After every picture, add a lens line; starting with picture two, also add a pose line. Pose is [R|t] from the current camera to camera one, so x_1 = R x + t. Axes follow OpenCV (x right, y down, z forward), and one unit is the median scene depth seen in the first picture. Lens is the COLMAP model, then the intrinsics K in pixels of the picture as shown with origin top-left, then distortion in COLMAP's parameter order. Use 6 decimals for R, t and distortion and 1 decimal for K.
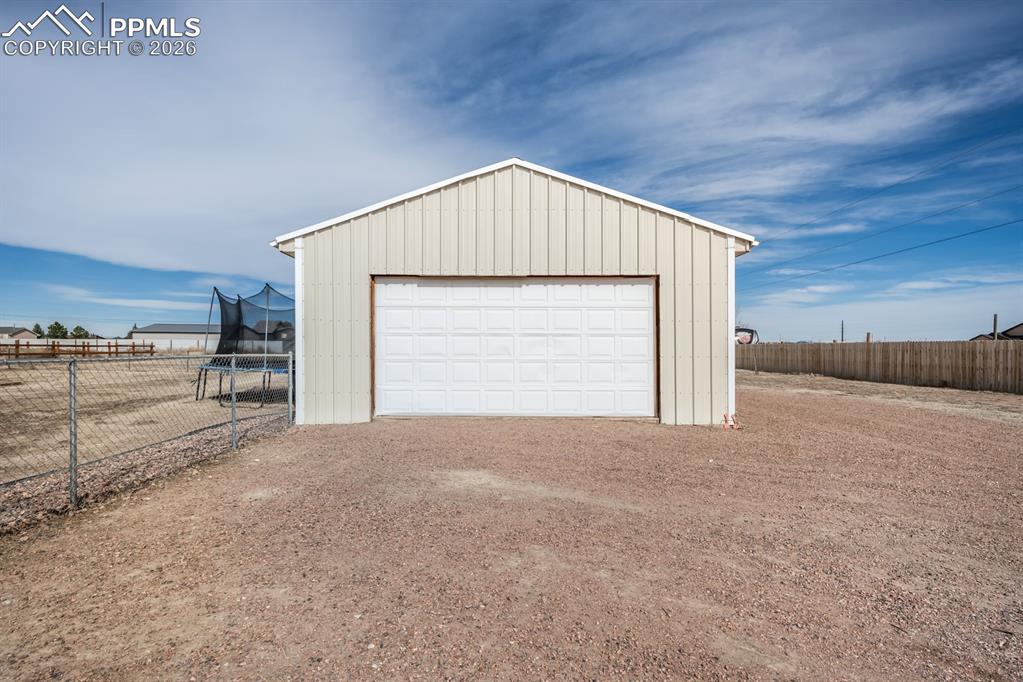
lens RADIAL K [[523.1, 0, 509.3], [0, 523.1, 346.9], [0, 0, 1]] dist [-0.005692, -0.000351]
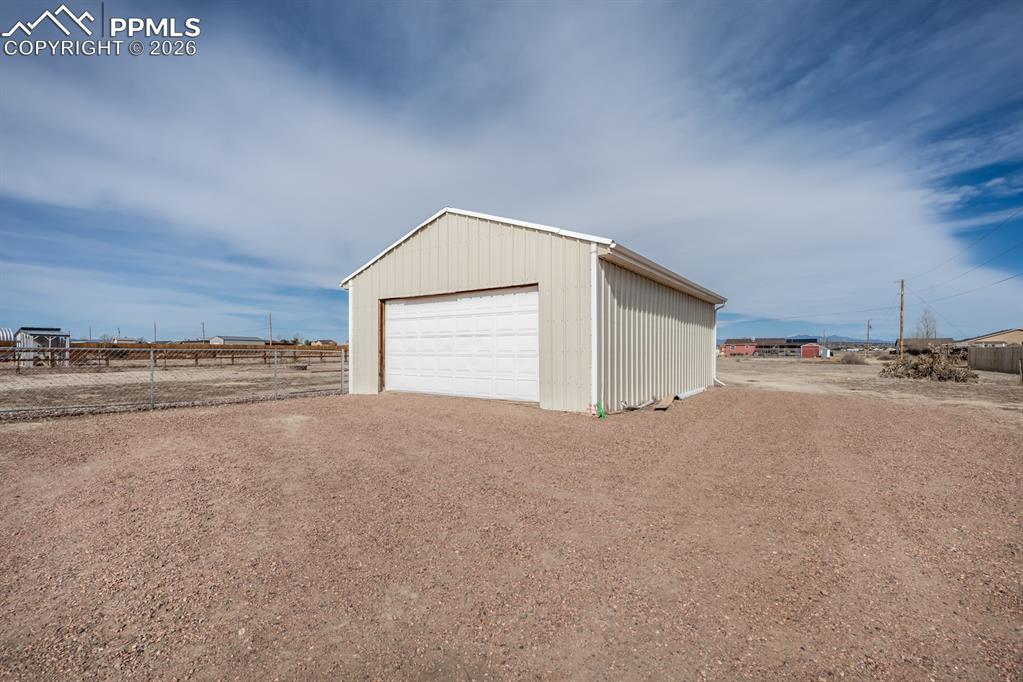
lens RADIAL K [[483.4, 0, 510.7], [0, 483.4, 349.2], [0, 0, 1]] dist [-0.001983, -0.000147]
pose [[0.806162, -0.006606, -0.591658, 0.880624], [0.007536, 0.999971, -0.000897, 0.013041], [0.591647, -0.003736, 0.806188, 0.076321]]
